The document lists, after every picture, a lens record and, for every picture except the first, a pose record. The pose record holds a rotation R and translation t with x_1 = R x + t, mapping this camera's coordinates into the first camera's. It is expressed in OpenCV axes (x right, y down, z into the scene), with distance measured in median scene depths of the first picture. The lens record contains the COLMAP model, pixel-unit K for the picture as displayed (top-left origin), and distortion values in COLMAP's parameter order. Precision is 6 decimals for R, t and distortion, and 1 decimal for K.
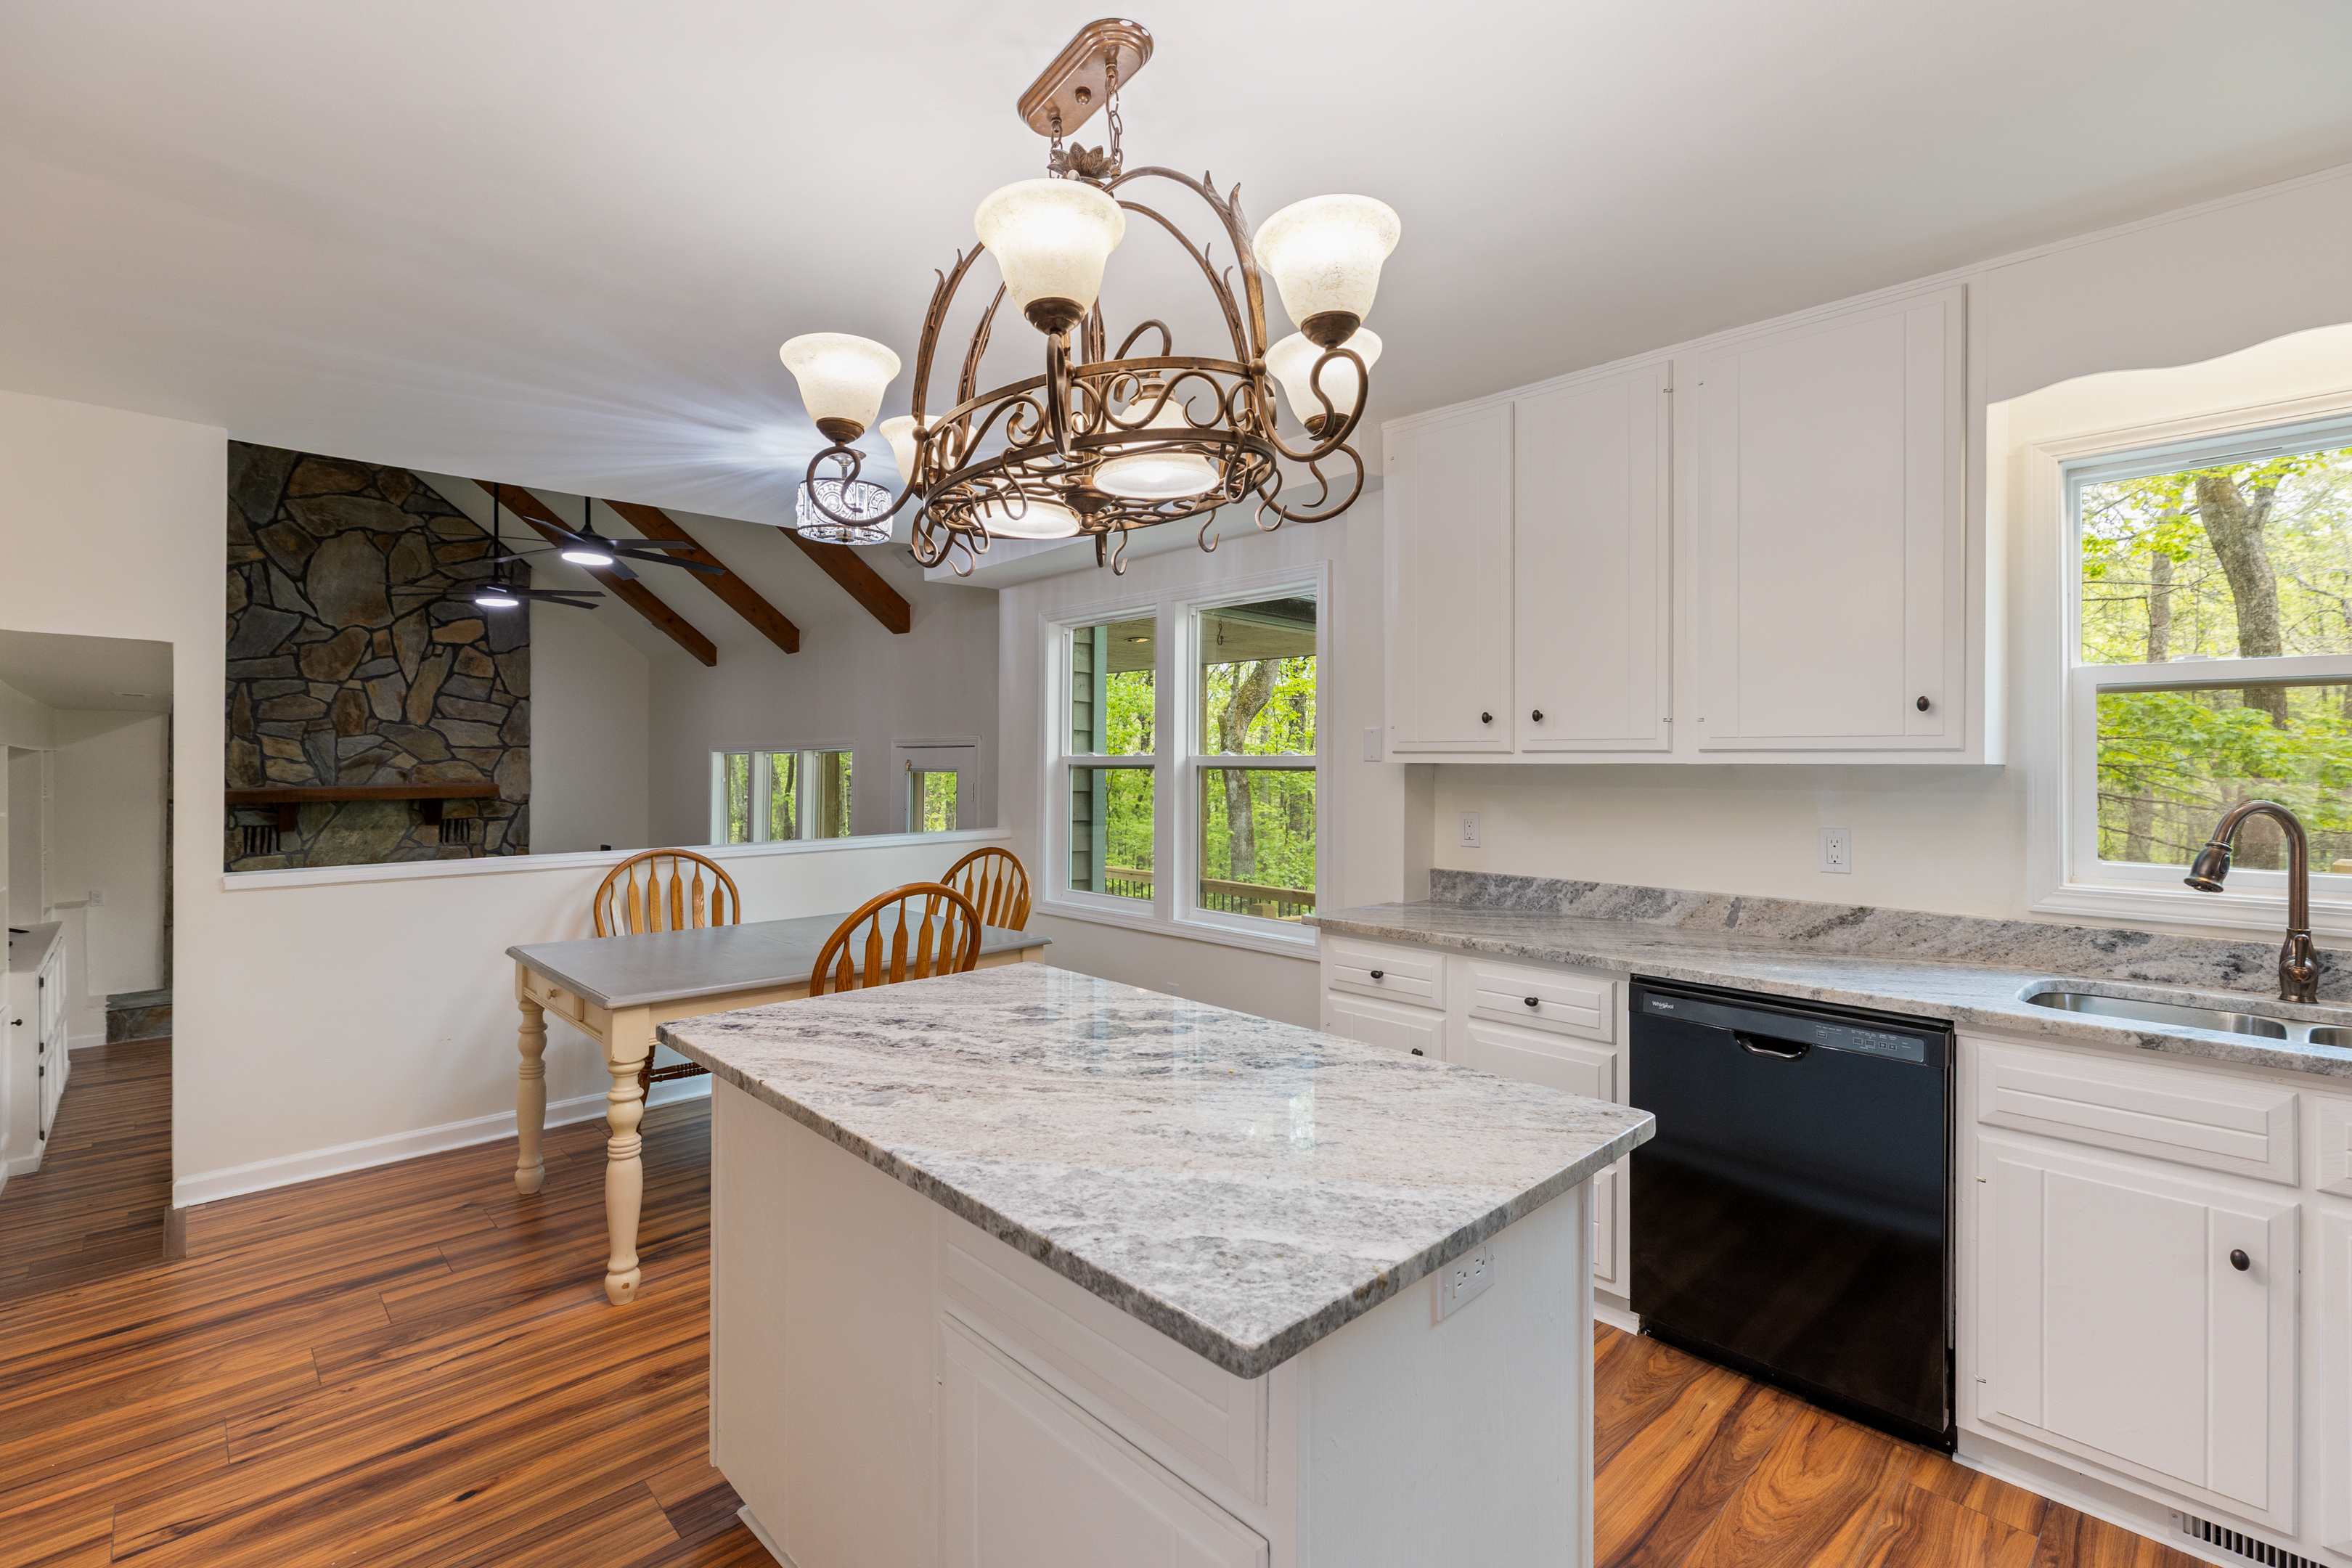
lens RADIAL K [[1062.7, 0, 1175.9], [0, 1062.7, 761.1], [0, 0, 1]] dist [0.008206, -0.000739]
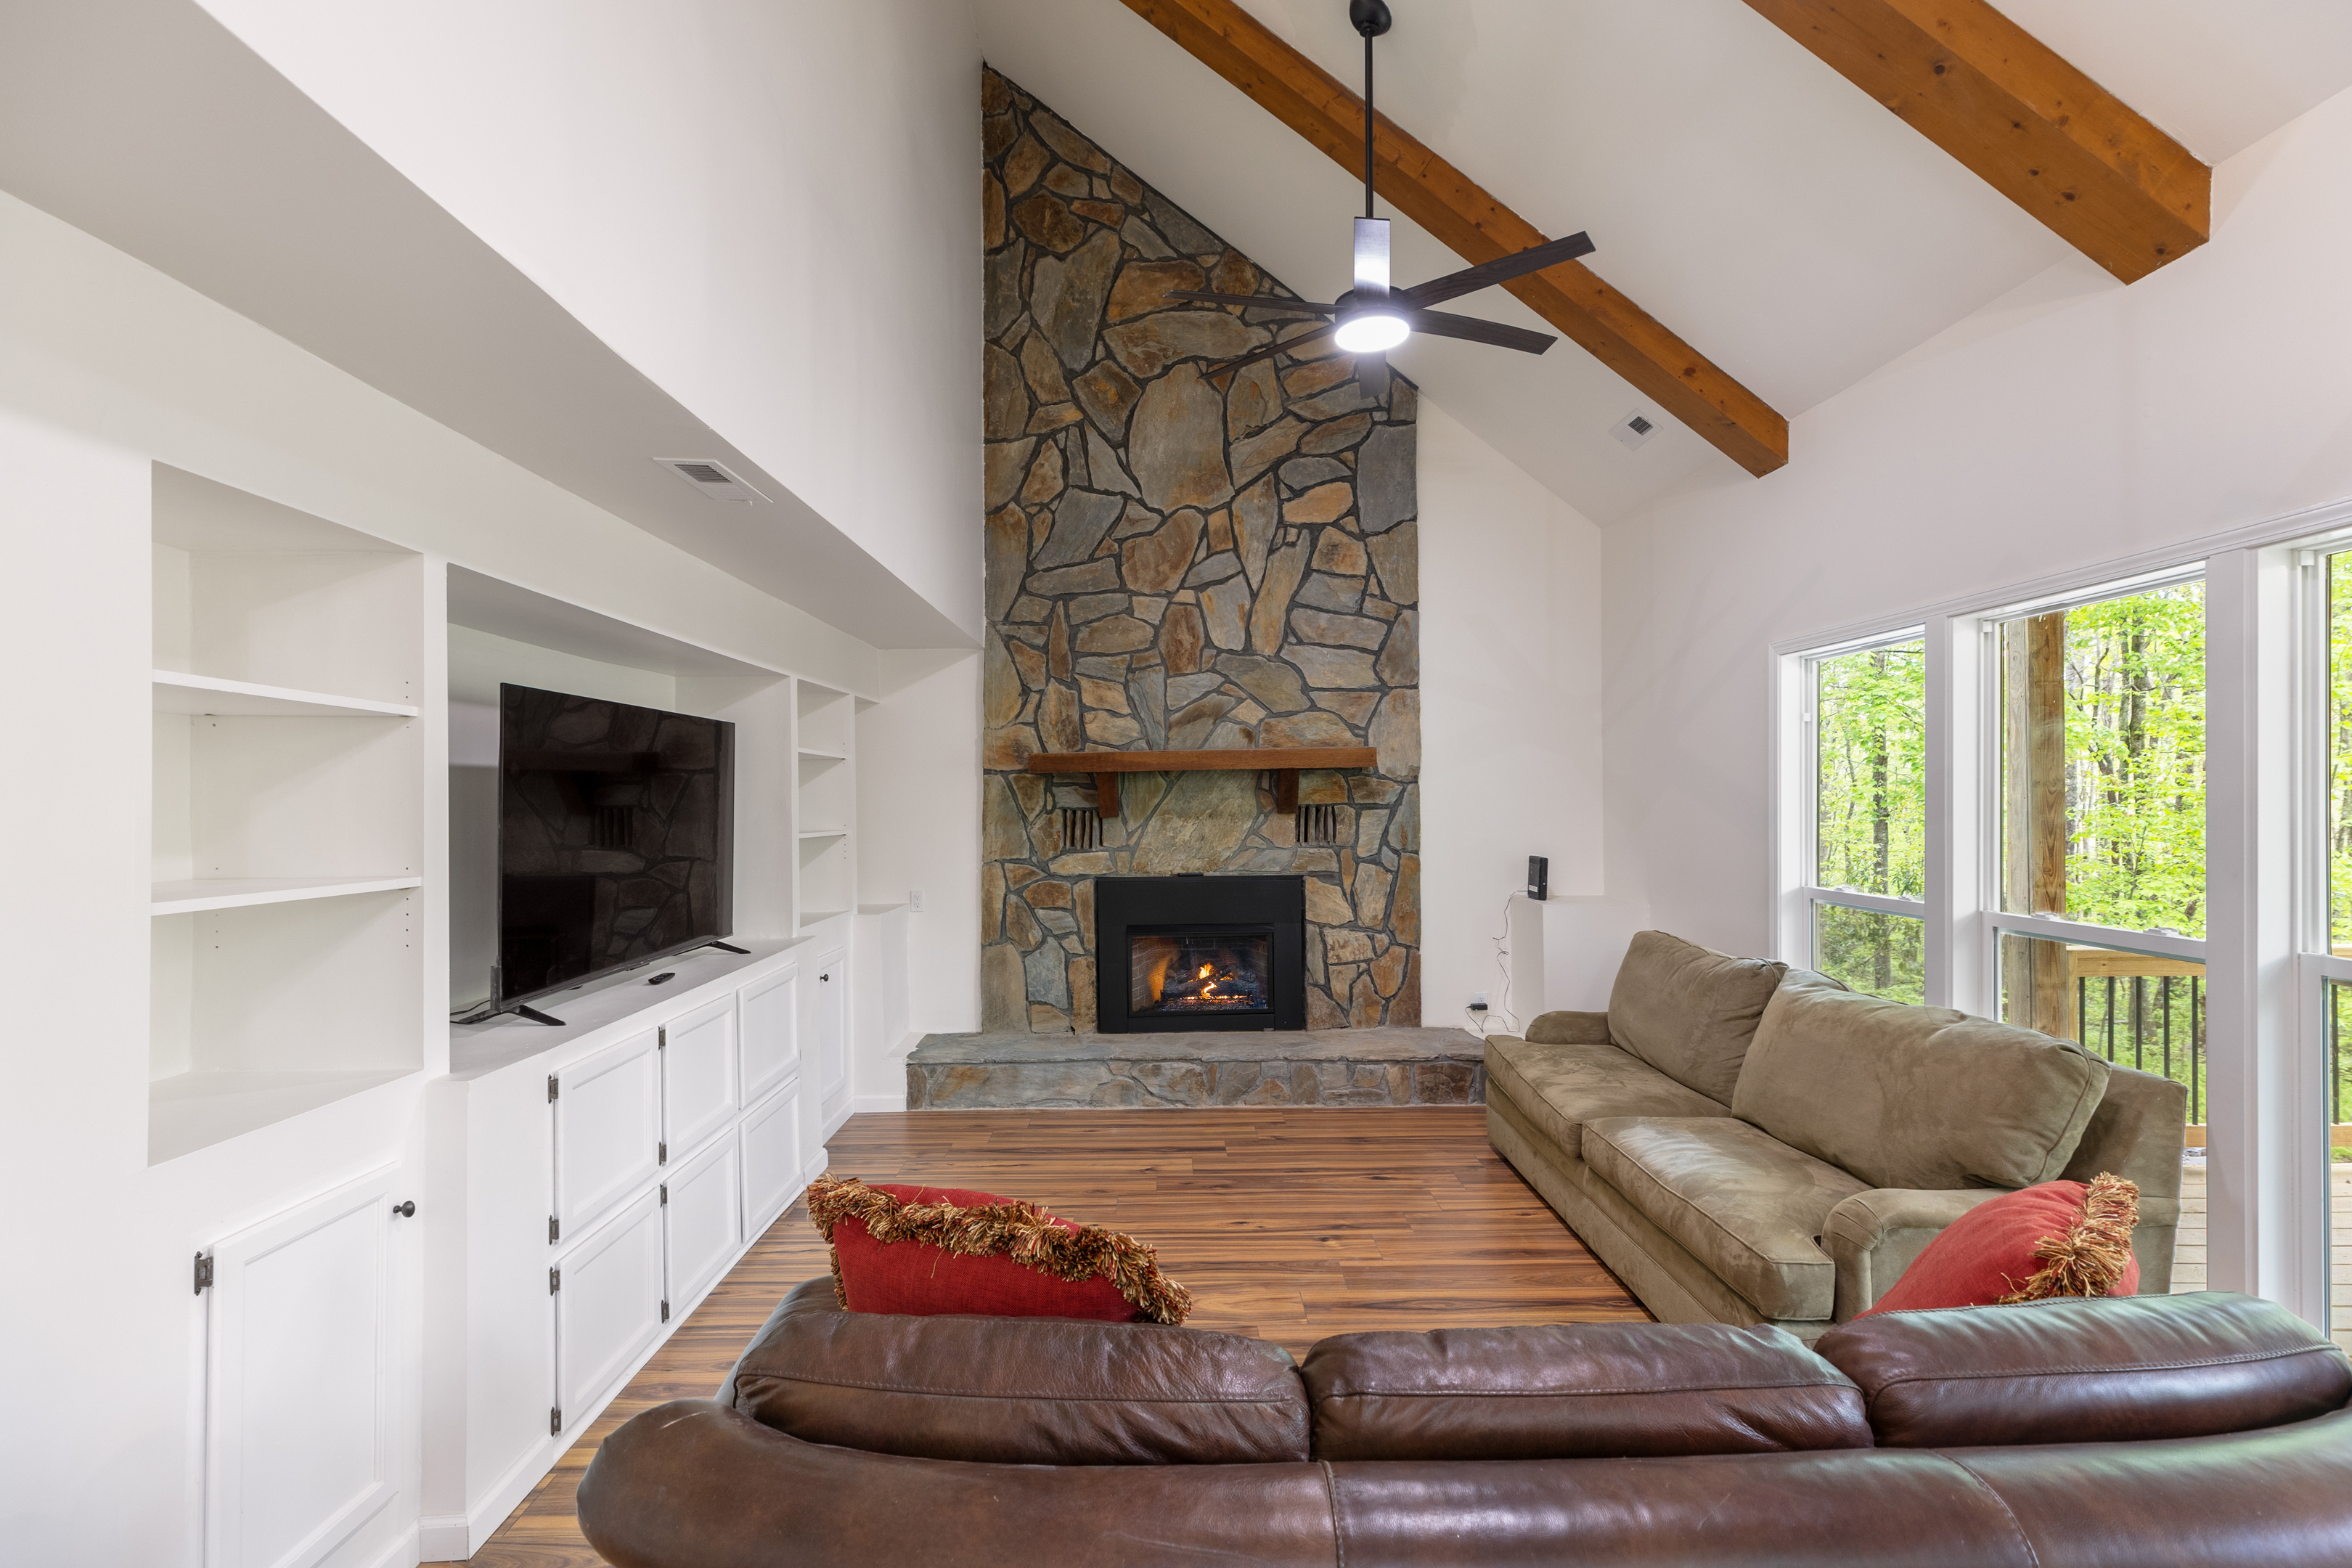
lens RADIAL K [[1053.1, 0, 1182.7], [0, 1053.1, 787.0], [0, 0, 1]] dist [0.005350, -0.000039]
pose [[0.737471, -0.012729, -0.675258, -0.336773], [0.009919, 0.999919, -0.008017, 0.050677], [0.675306, -0.000786, 0.737538, 0.523038]]
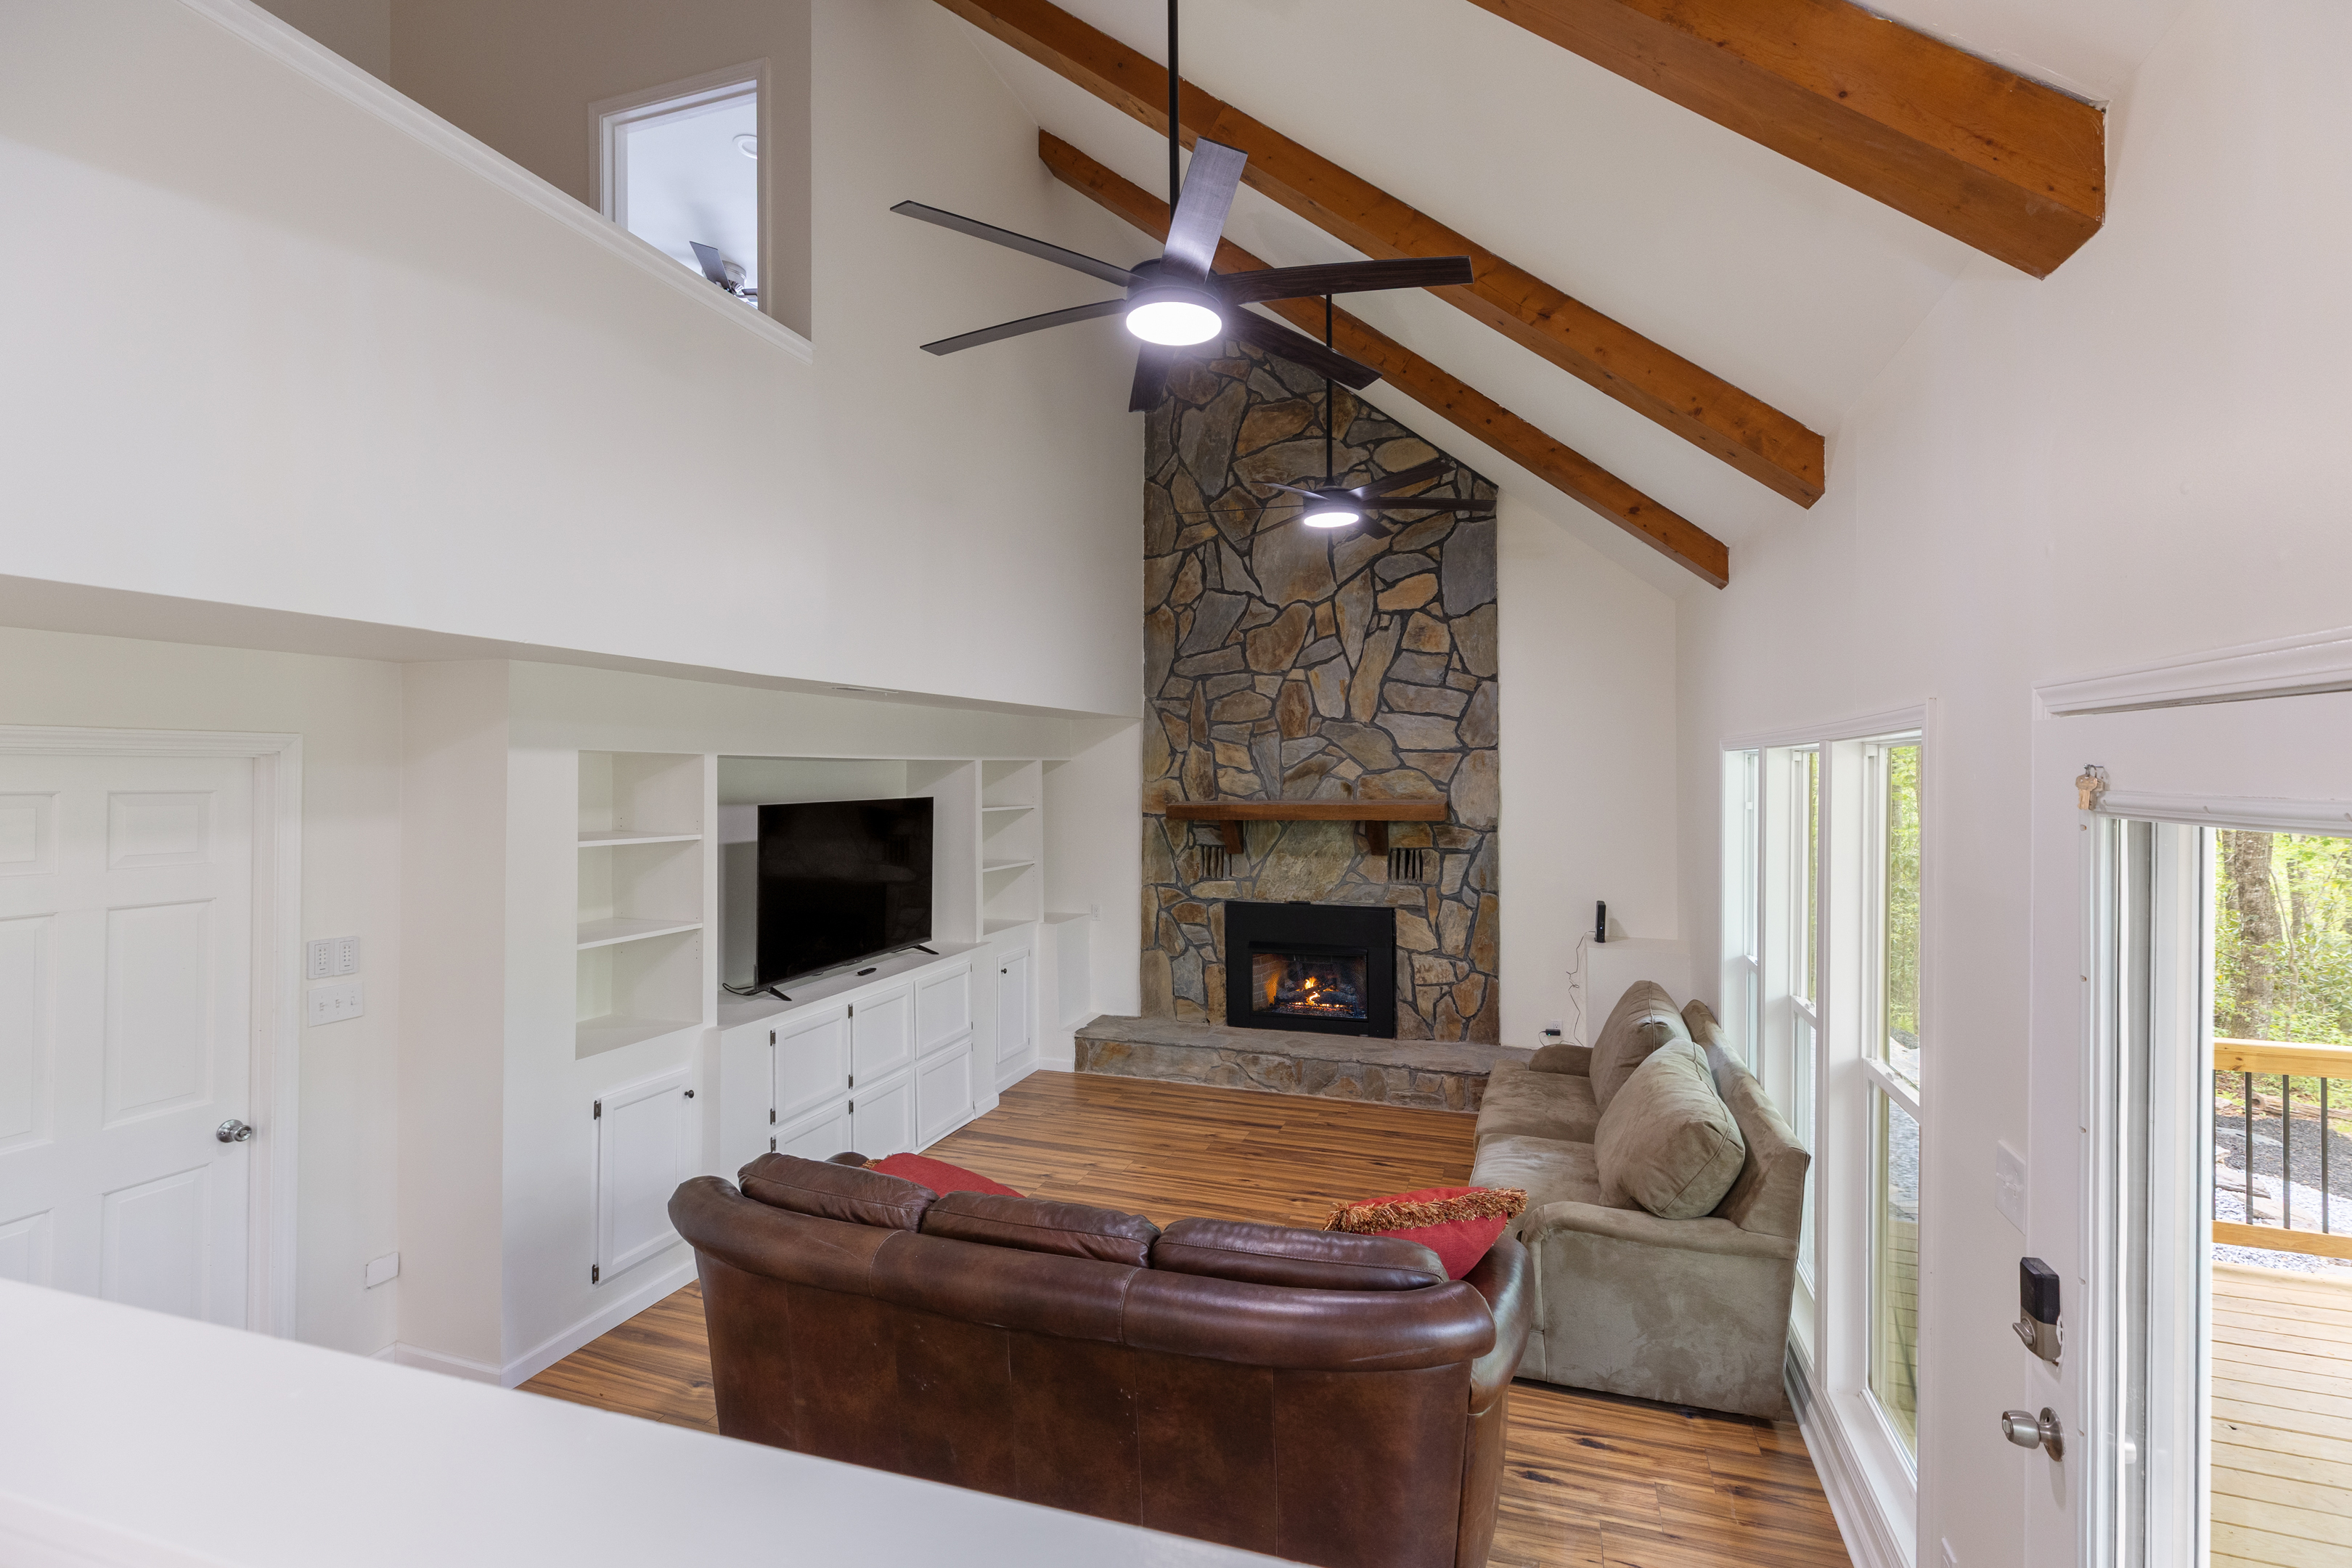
lens RADIAL K [[1059.7, 0, 1177.5], [0, 1059.7, 756.2], [0, 0, 1]] dist [0.003277, 0.000281]
pose [[0.463800, -0.012855, -0.885846, -0.107830], [0.004433, 0.999916, -0.012190, -0.001157], [0.885929, 0.001727, 0.463818, 0.553582]]
